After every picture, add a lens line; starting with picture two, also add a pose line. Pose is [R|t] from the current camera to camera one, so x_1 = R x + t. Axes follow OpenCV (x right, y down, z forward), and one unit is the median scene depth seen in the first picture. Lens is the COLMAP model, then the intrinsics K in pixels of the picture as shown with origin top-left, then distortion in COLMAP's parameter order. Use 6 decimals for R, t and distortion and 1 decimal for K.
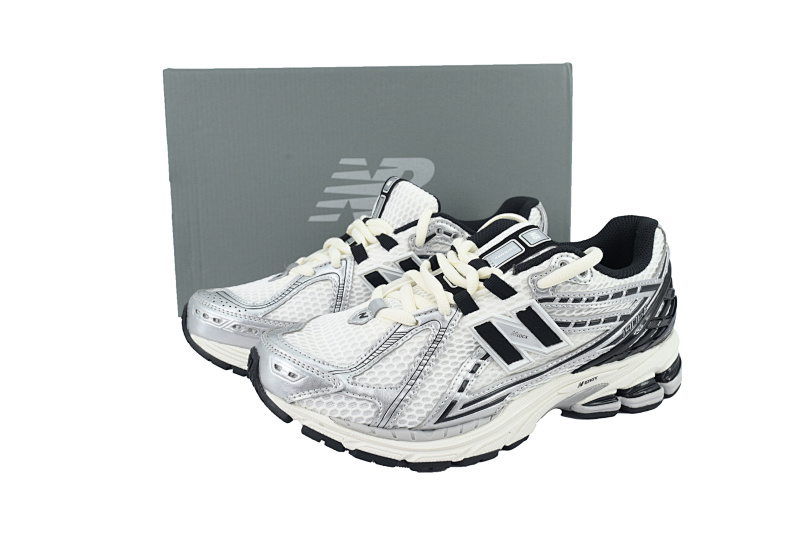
lens RADIAL K [[647.5, 0, 400.0], [0, 647.5, 266.5], [0, 0, 1]] dist [0.001759, -0.000781]
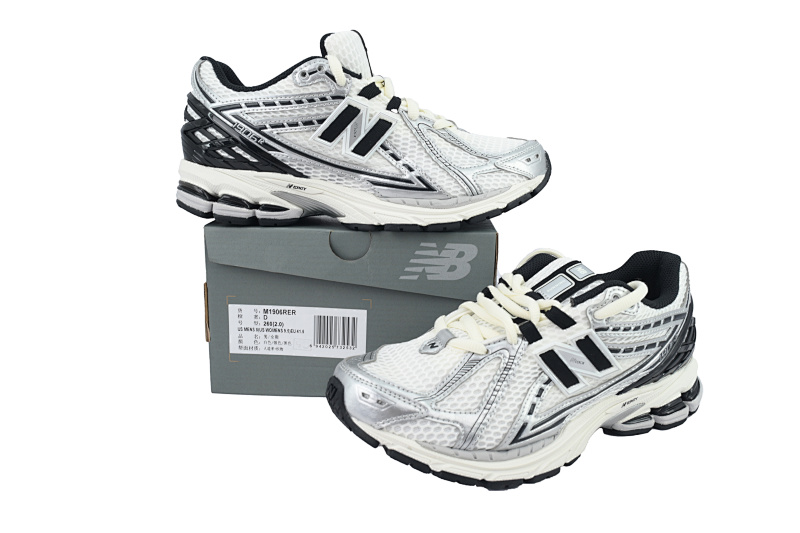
lens RADIAL K [[647.5, 0, 400.0], [0, 647.5, 266.5], [0, 0, 1]] dist [0.001759, -0.000781]
pose [[0.994125, -0.000719, 0.108239, -0.237443], [0.004165, 0.999492, -0.031608, -0.022263], [-0.108162, 0.031873, 0.993622, -0.070124]]
